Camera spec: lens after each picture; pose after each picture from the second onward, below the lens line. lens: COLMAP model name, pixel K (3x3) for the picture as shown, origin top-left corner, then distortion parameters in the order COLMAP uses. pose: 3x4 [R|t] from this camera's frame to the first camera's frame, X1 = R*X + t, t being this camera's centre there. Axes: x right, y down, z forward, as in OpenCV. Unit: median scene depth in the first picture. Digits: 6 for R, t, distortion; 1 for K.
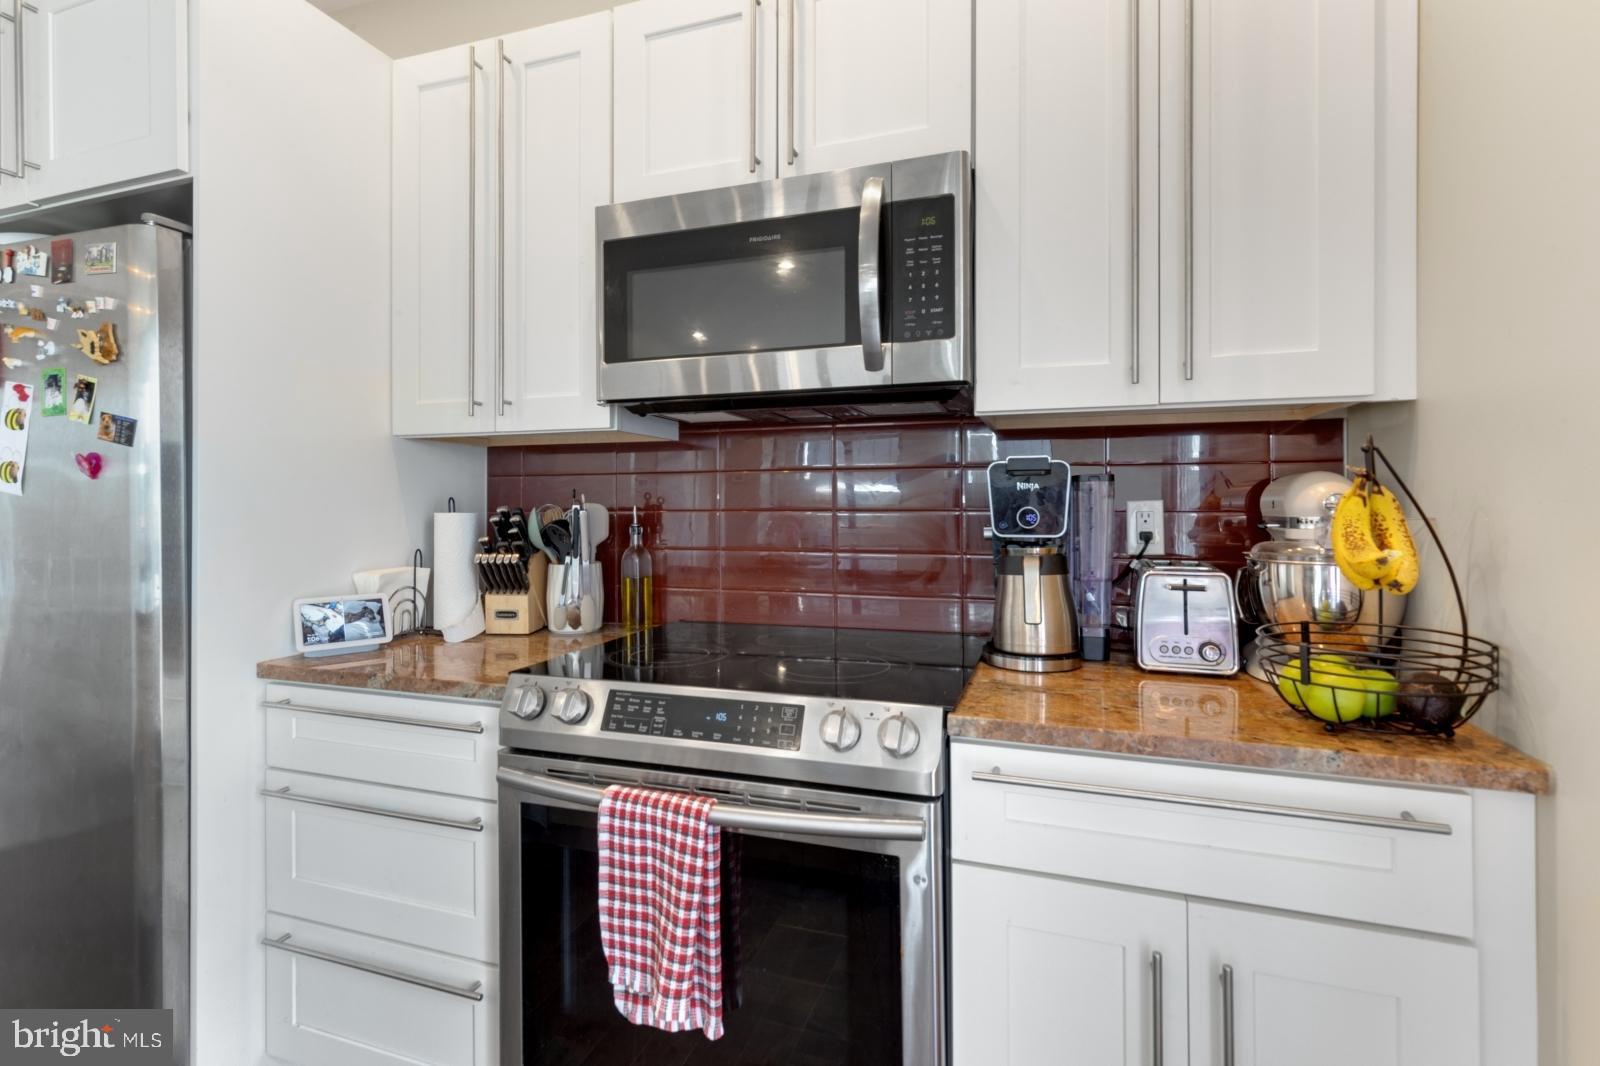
lens RADIAL K [[768.6, 0, 795.8], [0, 768.6, 496.8], [0, 0, 1]] dist [0.005071, 0.000706]
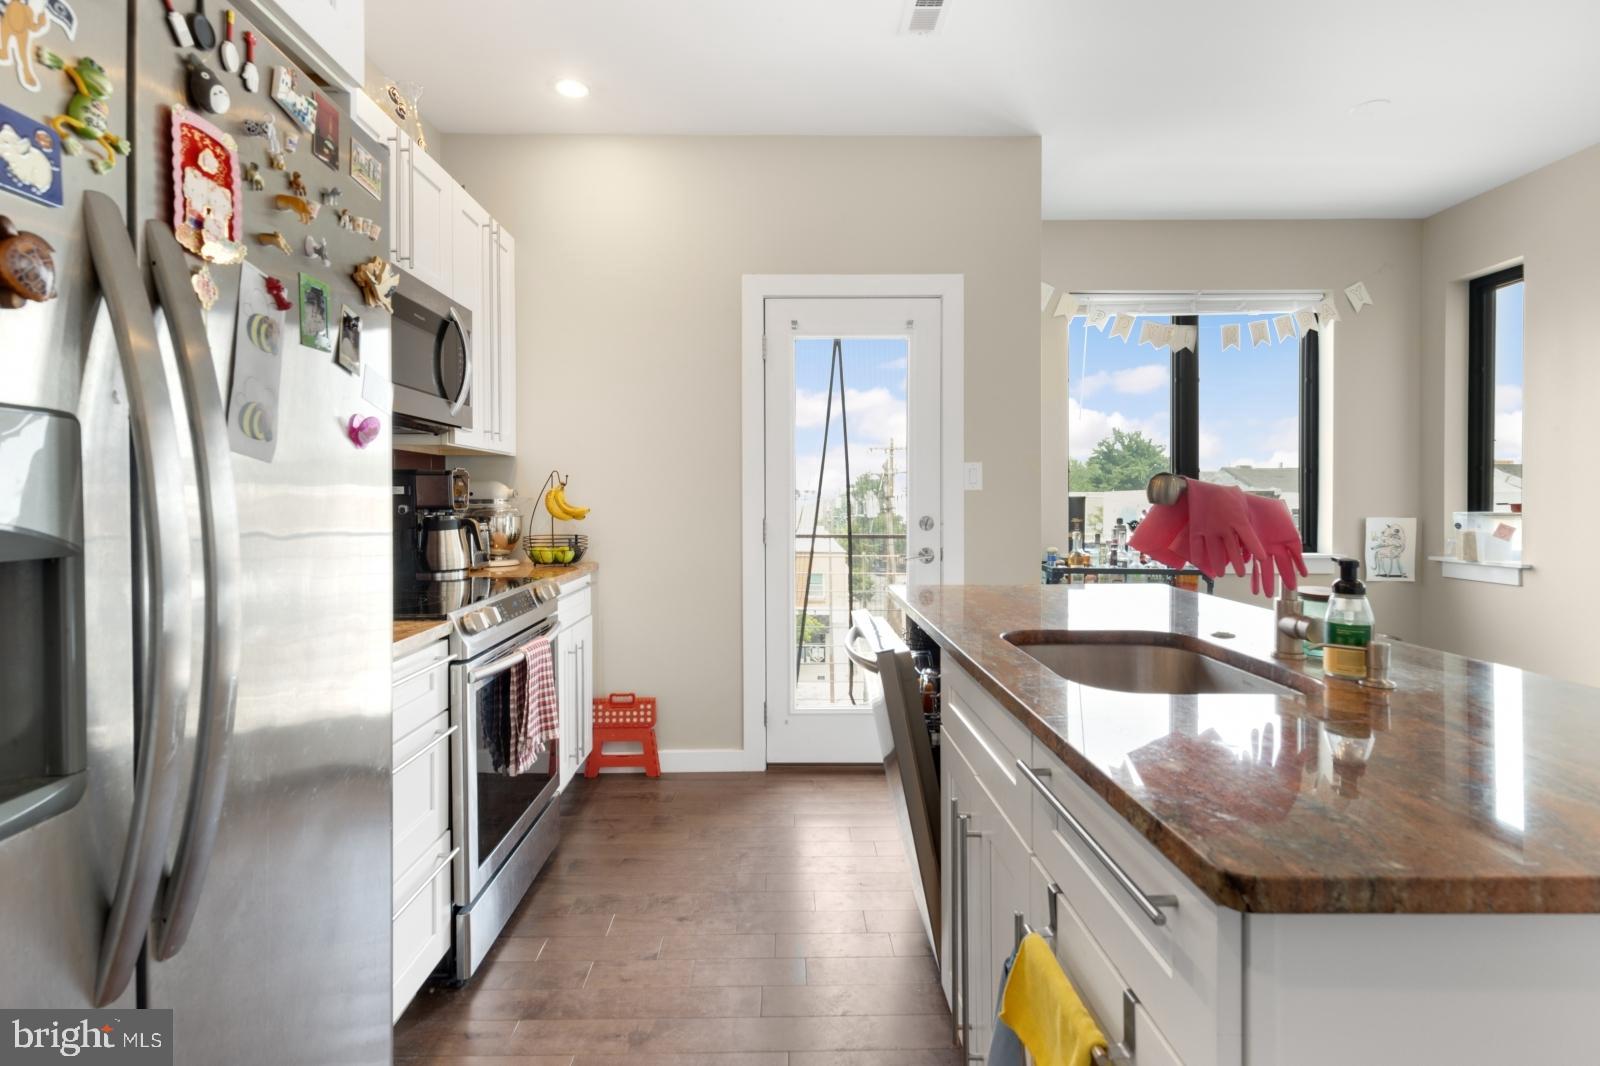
lens RADIAL K [[750.7, 0, 794.3], [0, 750.7, 511.8], [0, 0, 1]] dist [0.019456, 0.000051]
pose [[-0.349649, -0.012428, 0.936799, -1.782131], [-0.002424, 0.999921, 0.012360, 0.030790], [-0.936878, 0.002051, -0.349651, 0.859665]]
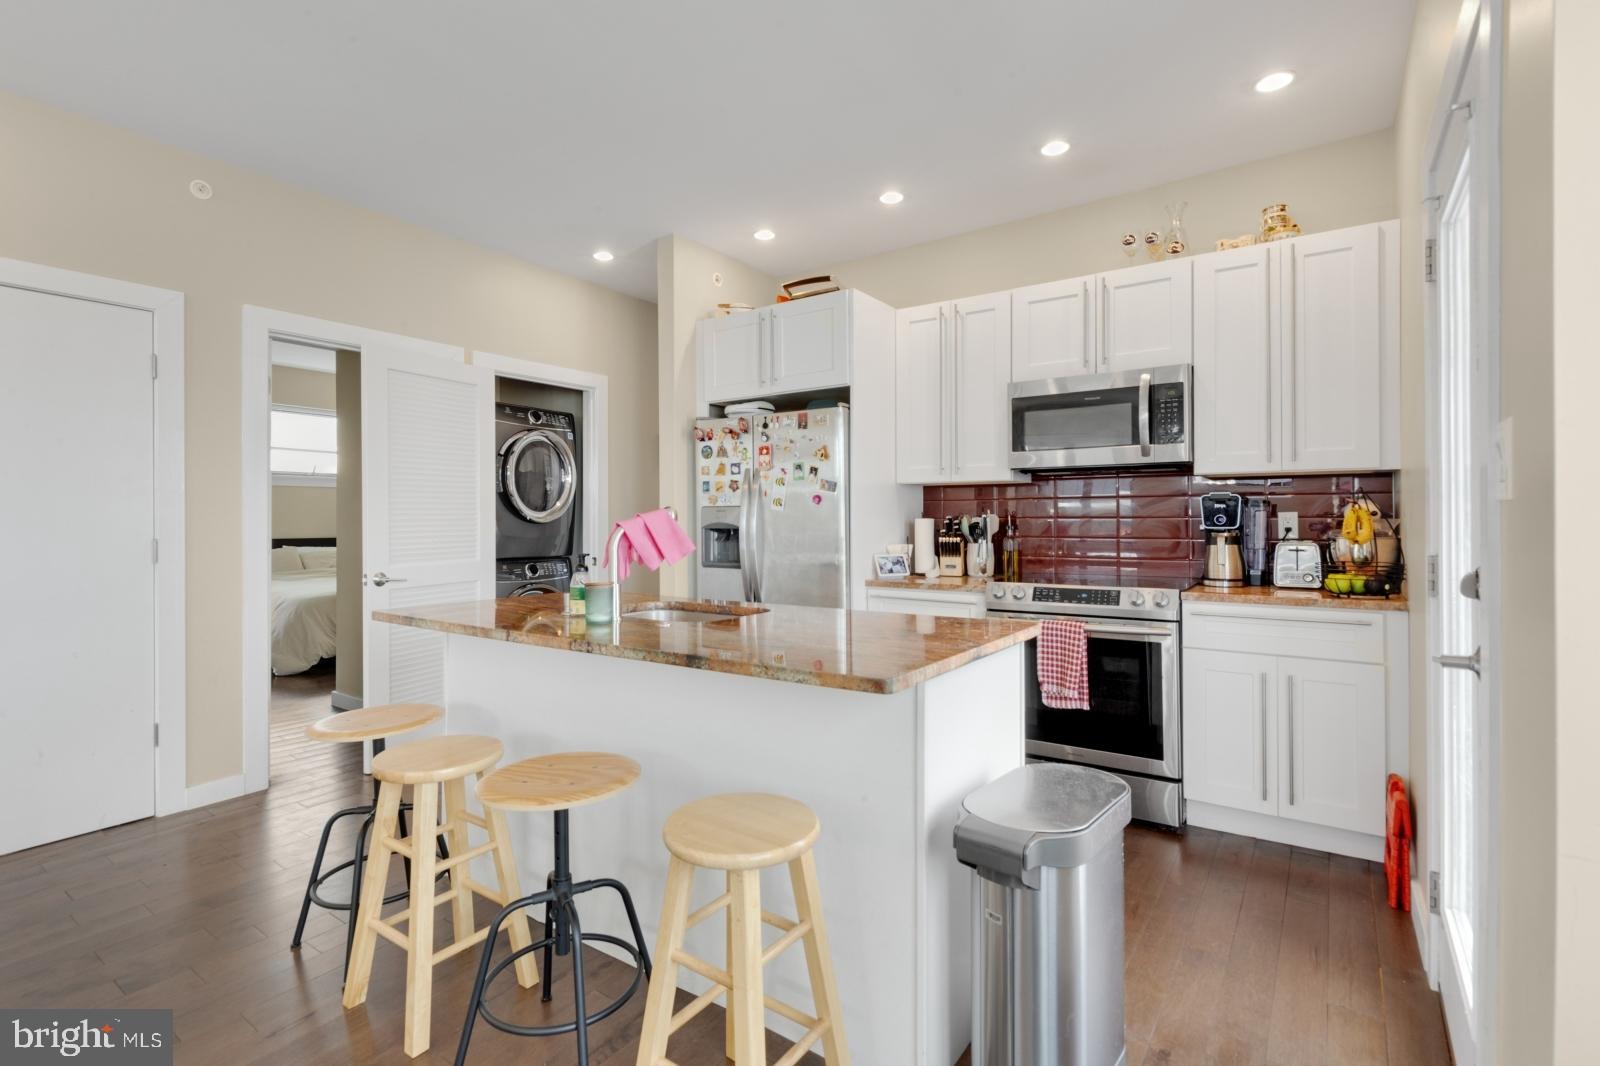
lens RADIAL K [[758.2, 0, 794.4], [0, 758.2, 511.7], [0, 0, 1]] dist [0.020800, 0.000008]
pose [[0.962191, -0.002045, -0.272368, -0.289363], [0.002046, 0.999998, -0.000282, 0.001461], [0.272368, -0.000286, 0.962193, -1.488100]]
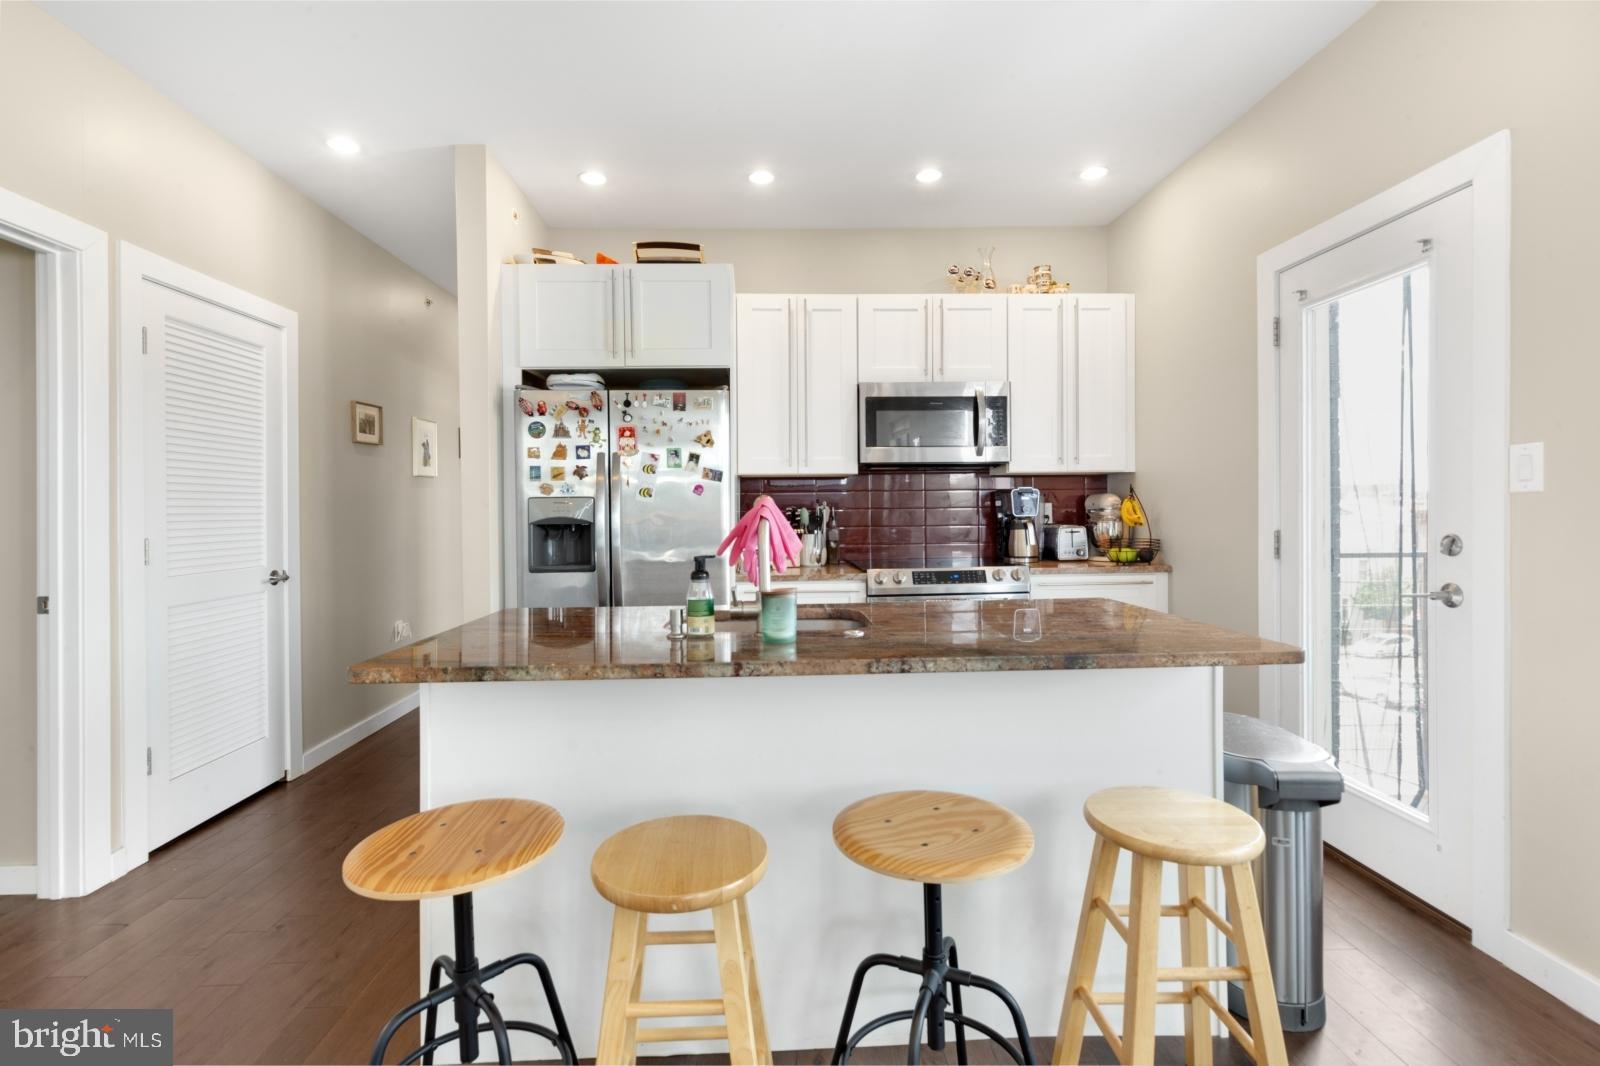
lens RADIAL K [[750.7, 0, 794.3], [0, 750.7, 511.8], [0, 0, 1]] dist [0.019456, 0.000051]
pose [[0.927592, -0.007786, 0.373515, -1.504171], [0.004920, 0.999951, 0.008626, 0.008347], [-0.373564, -0.006164, 0.927584, -1.246568]]
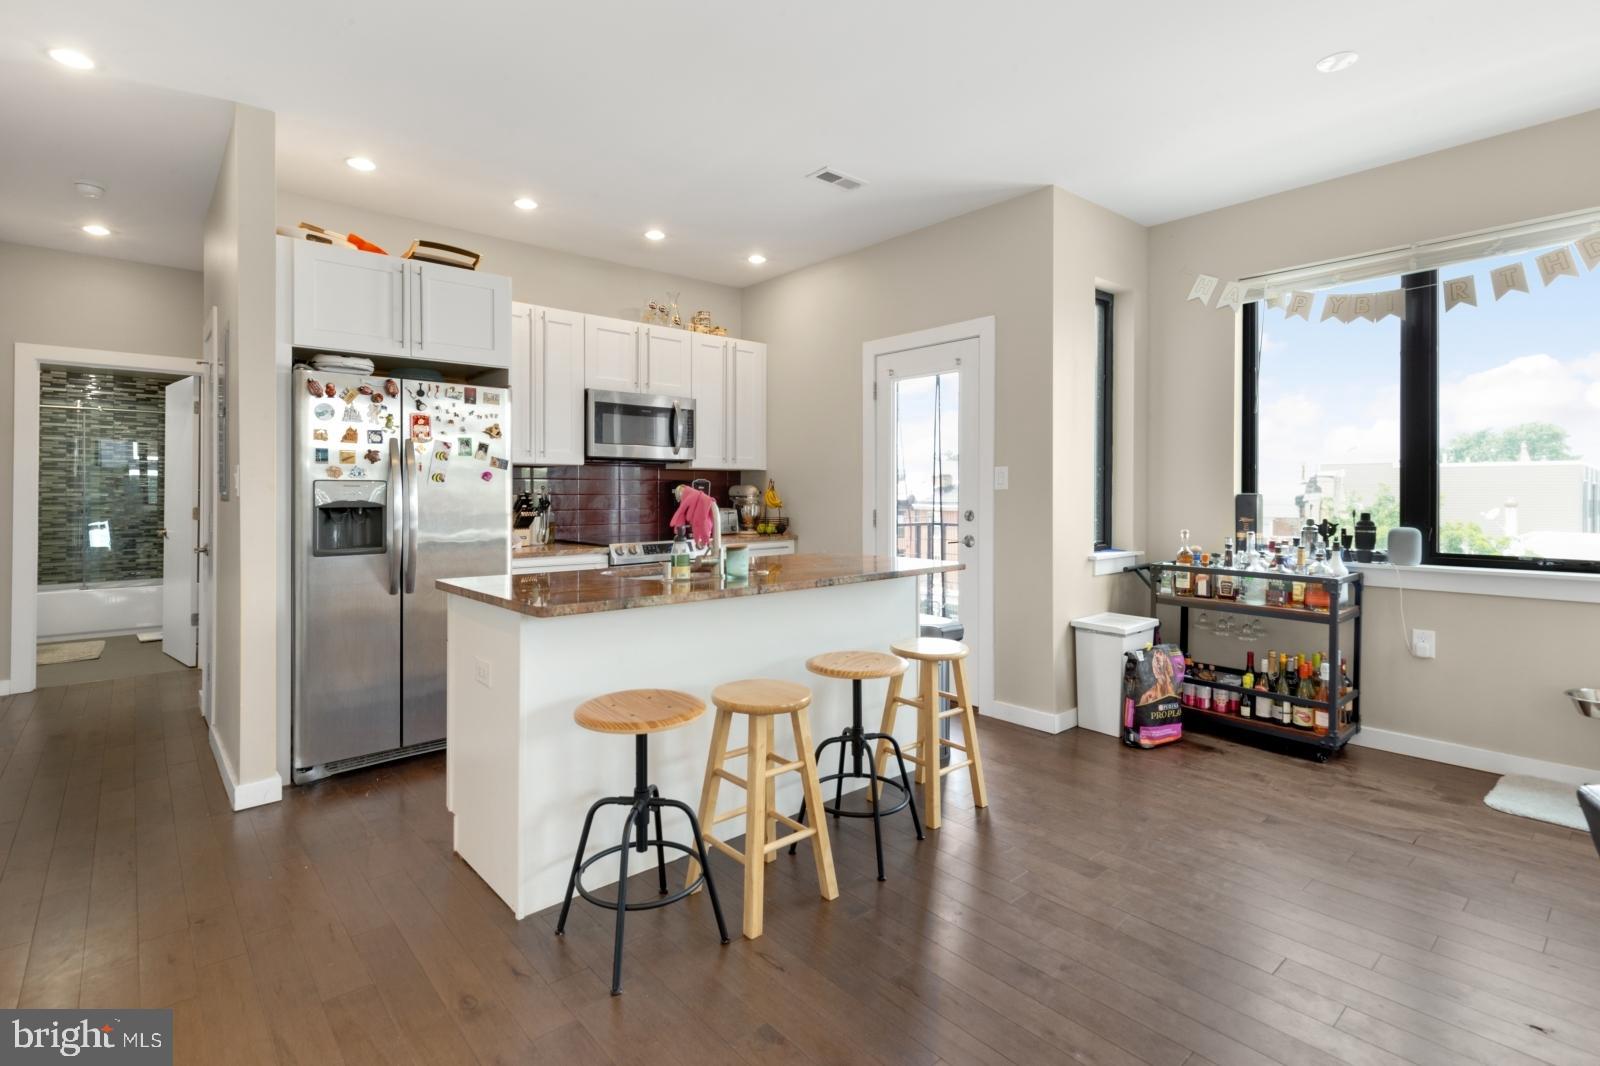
lens RADIAL K [[768.6, 0, 795.8], [0, 768.6, 496.8], [0, 0, 1]] dist [0.005071, 0.000706]
pose [[0.477827, -0.000941, 0.878453, -2.720234], [-0.006538, 0.999968, 0.004627, 0.010420], [-0.878430, -0.007954, 0.477806, -1.181710]]
